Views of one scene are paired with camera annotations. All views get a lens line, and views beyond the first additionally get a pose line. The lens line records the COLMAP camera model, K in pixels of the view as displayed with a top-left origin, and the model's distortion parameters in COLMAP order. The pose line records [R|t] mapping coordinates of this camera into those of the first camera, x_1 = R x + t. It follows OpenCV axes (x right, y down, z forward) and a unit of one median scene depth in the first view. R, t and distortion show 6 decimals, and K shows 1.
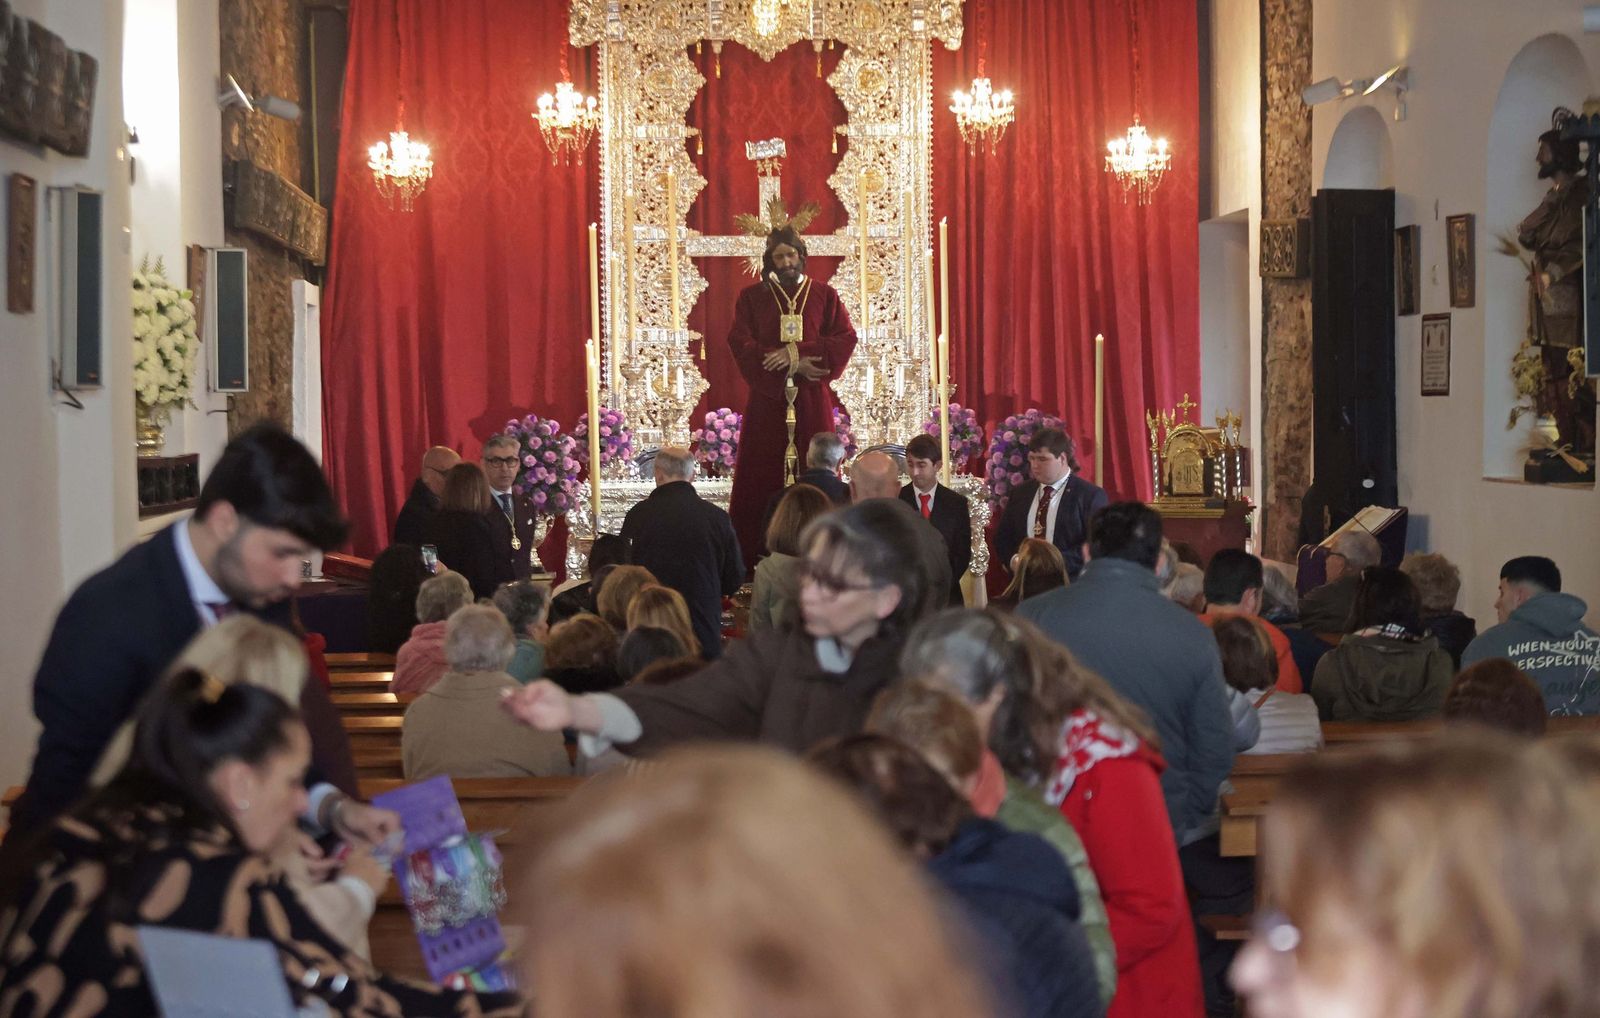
lens RADIAL K [[3369.8, 0, 800.0], [0, 3369.8, 509.0], [0, 0, 1]] dist [-0.028075, -0.073748]
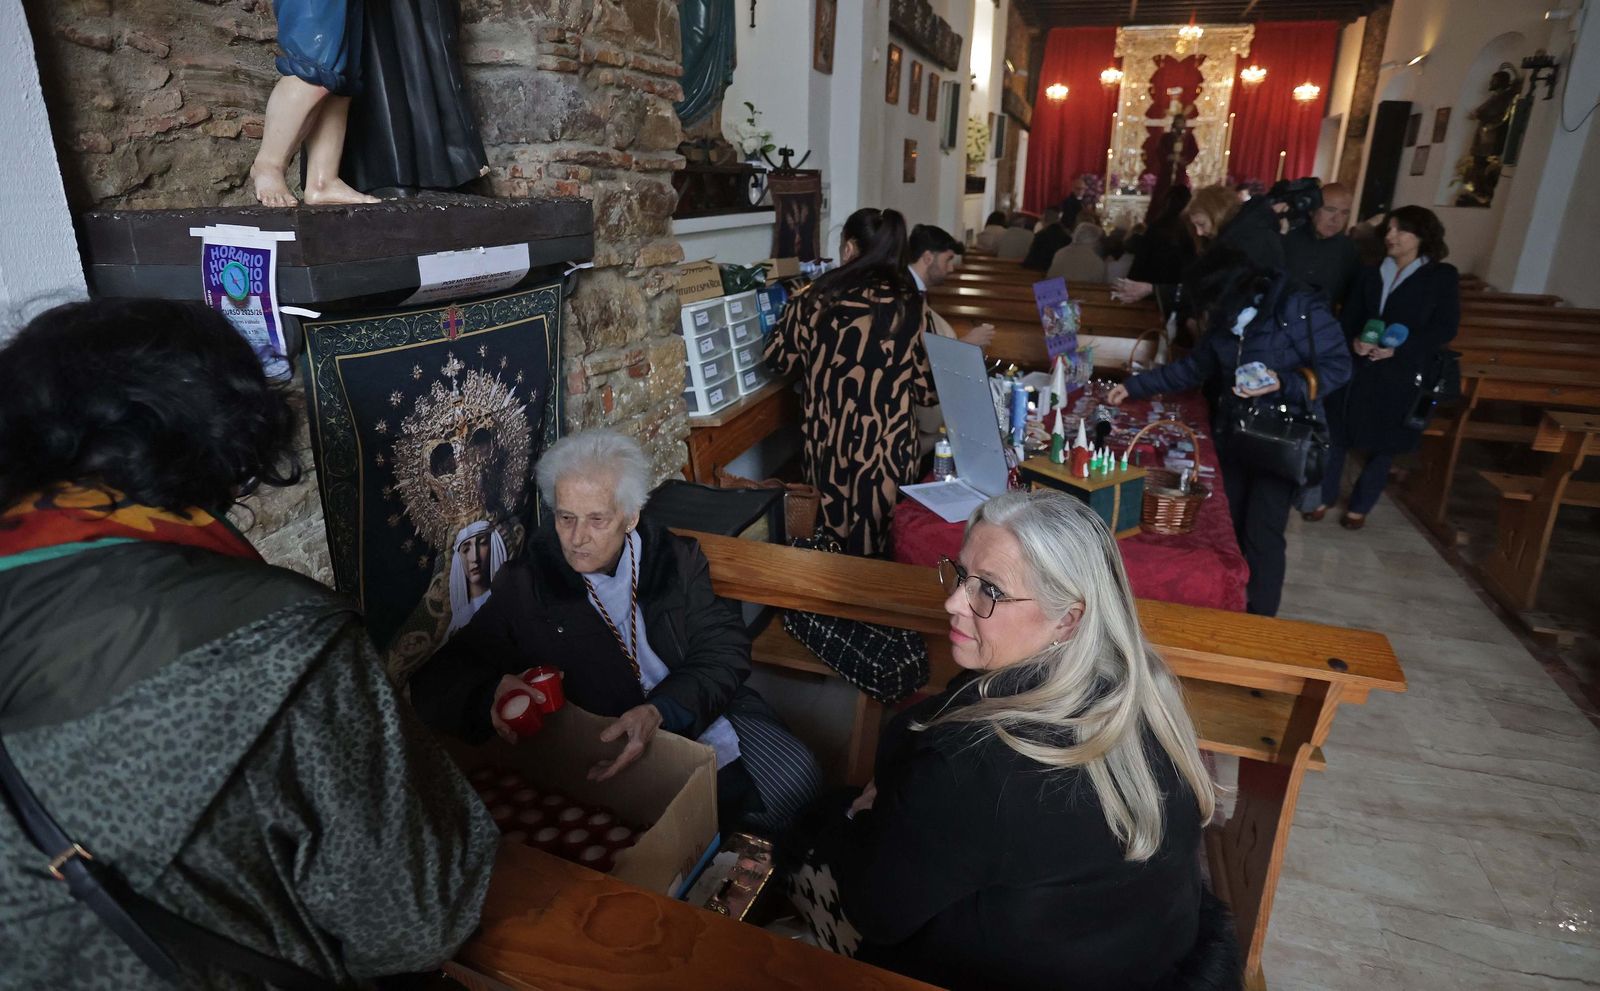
lens RADIAL K [[838.0, 0, 792.8], [0, 838.0, 431.9], [0, 0, 1]] dist [-0.072872, 0.038583]
pose [[0.919407, 0.140589, -0.367323, -0.013218], [-0.039323, 0.962109, 0.269813, 0.009075], [0.391338, -0.233624, 0.890098, 0.100275]]
